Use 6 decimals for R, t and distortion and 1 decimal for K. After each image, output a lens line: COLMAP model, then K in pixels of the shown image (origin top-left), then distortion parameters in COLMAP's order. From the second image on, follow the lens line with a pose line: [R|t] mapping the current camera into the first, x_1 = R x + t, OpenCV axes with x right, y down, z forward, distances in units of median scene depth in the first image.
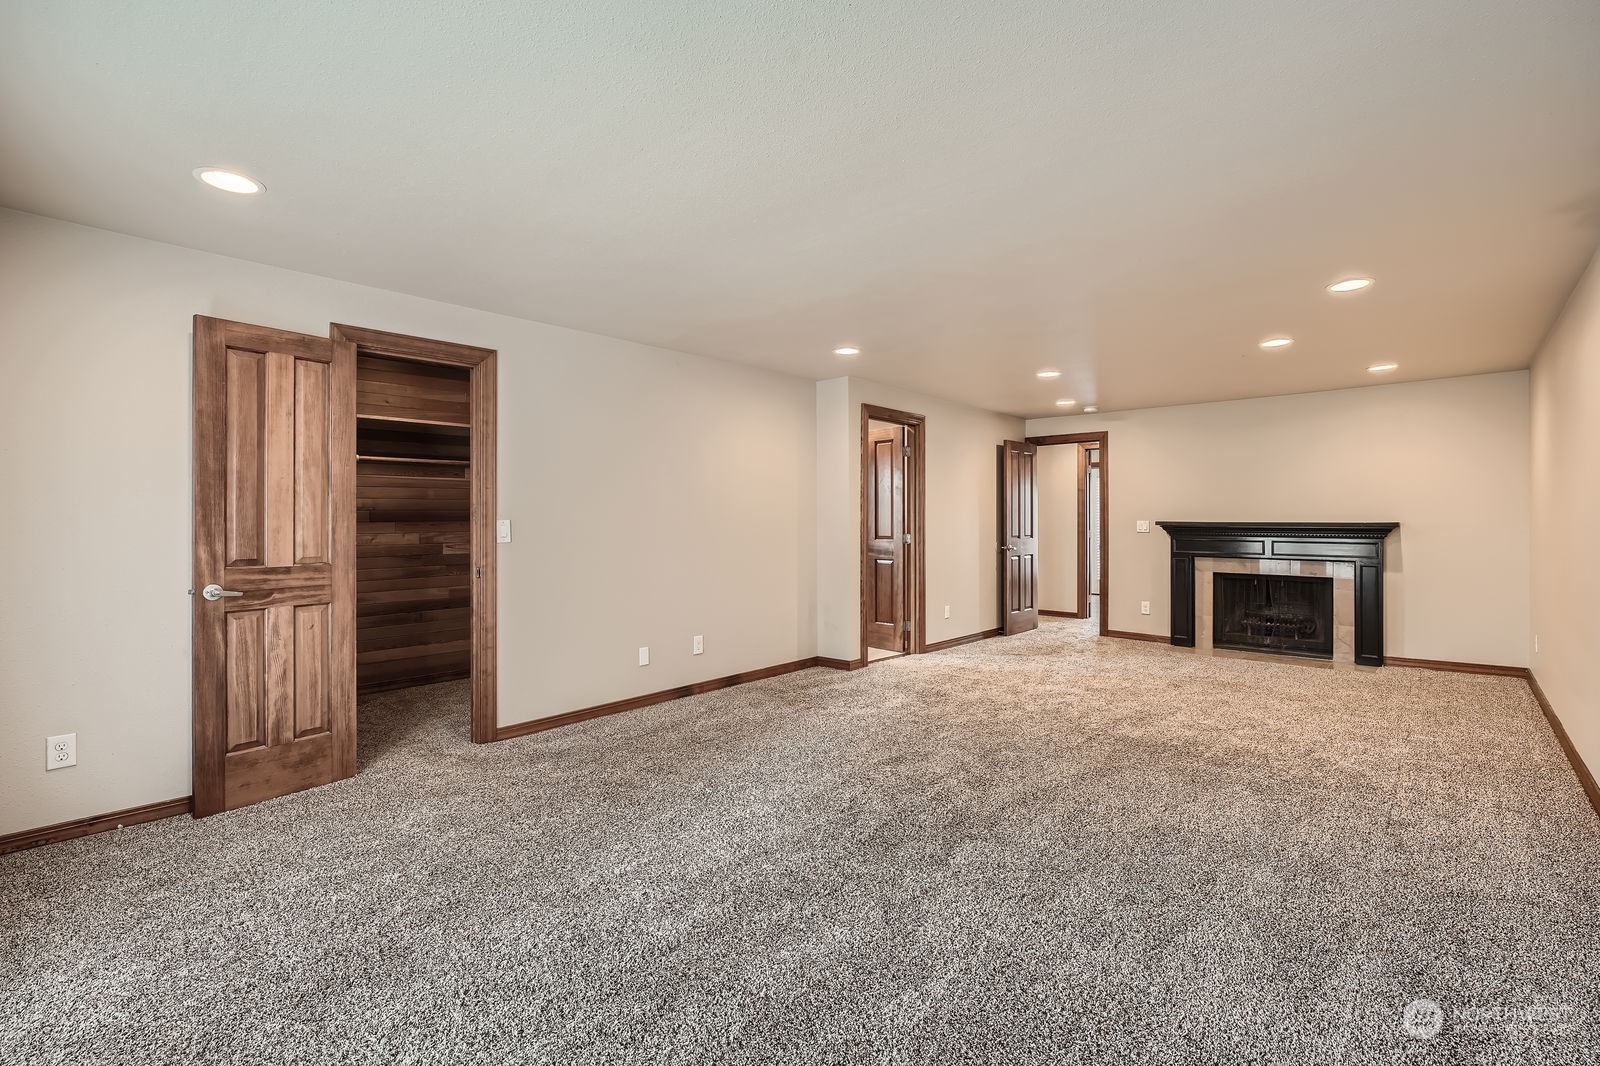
lens RADIAL K [[703.0, 0, 800.0], [0, 703.0, 533.0], [0, 0, 1]] dist [-0.000606, -0.000110]
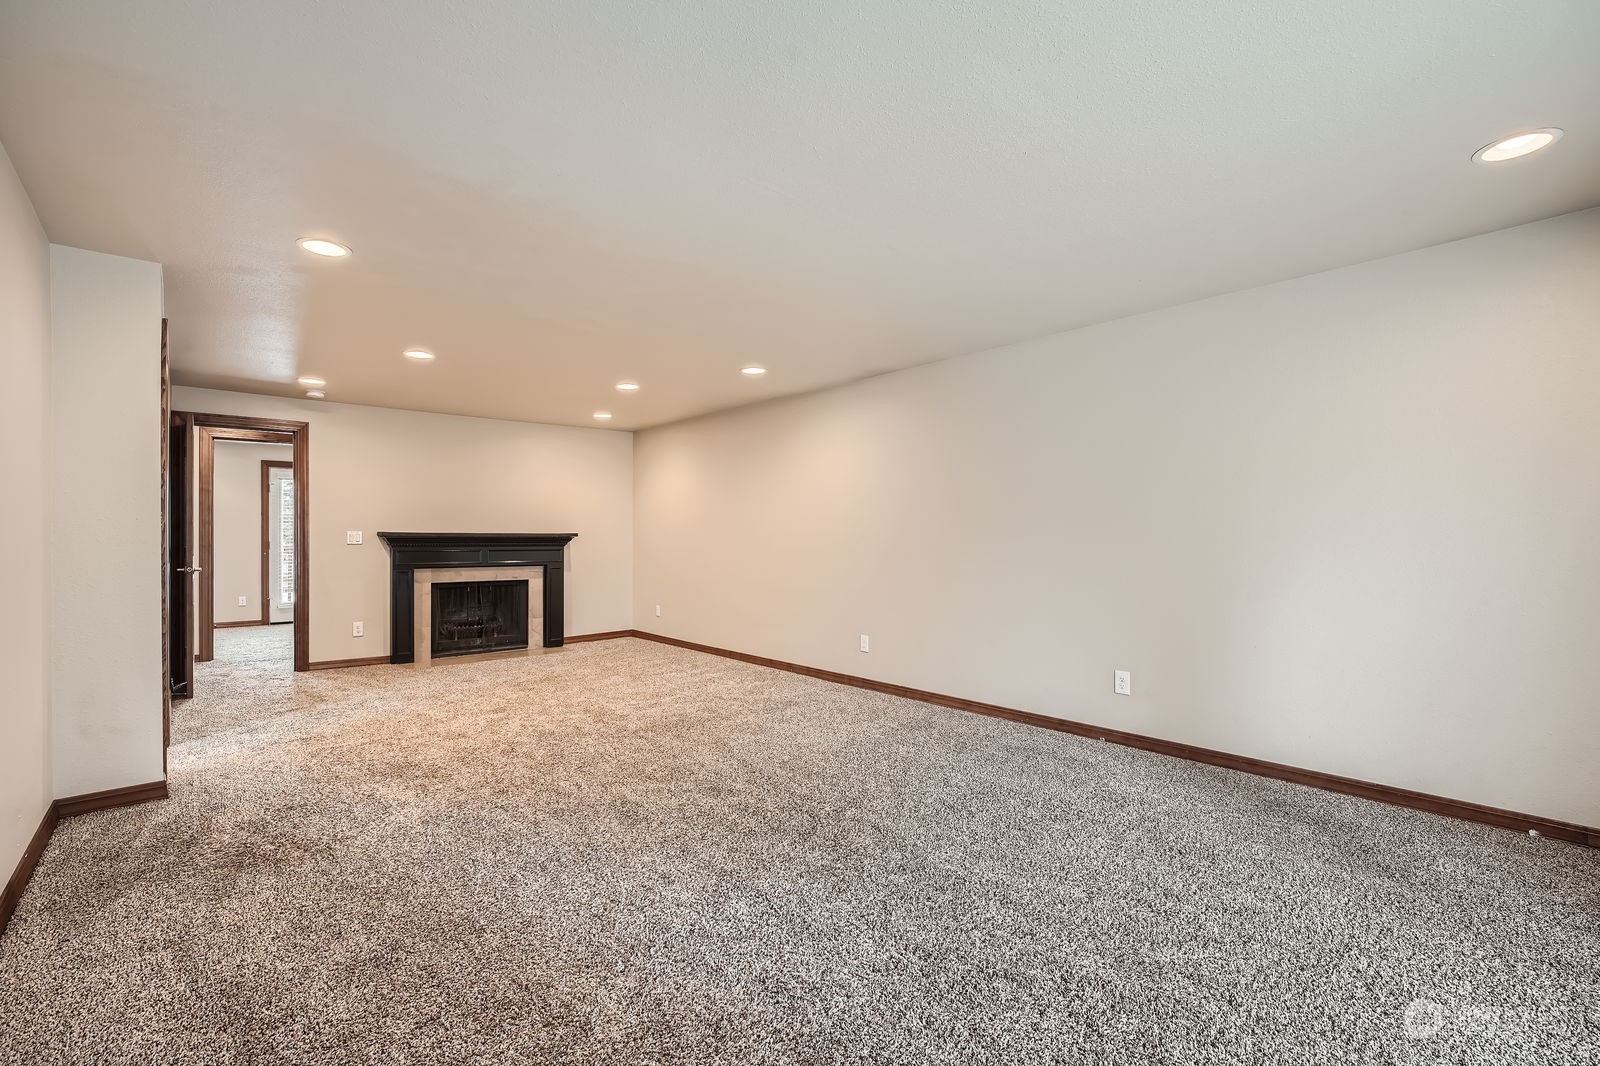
lens RADIAL K [[703.0, 0, 800.0], [0, 703.0, 533.0], [0, 0, 1]] dist [-0.000606, -0.000110]
pose [[0.119370, 0.004556, 0.992839, -0.346417], [0.011762, 0.999913, -0.006003, -0.003295], [-0.992780, 0.012394, 0.119306, 0.359040]]
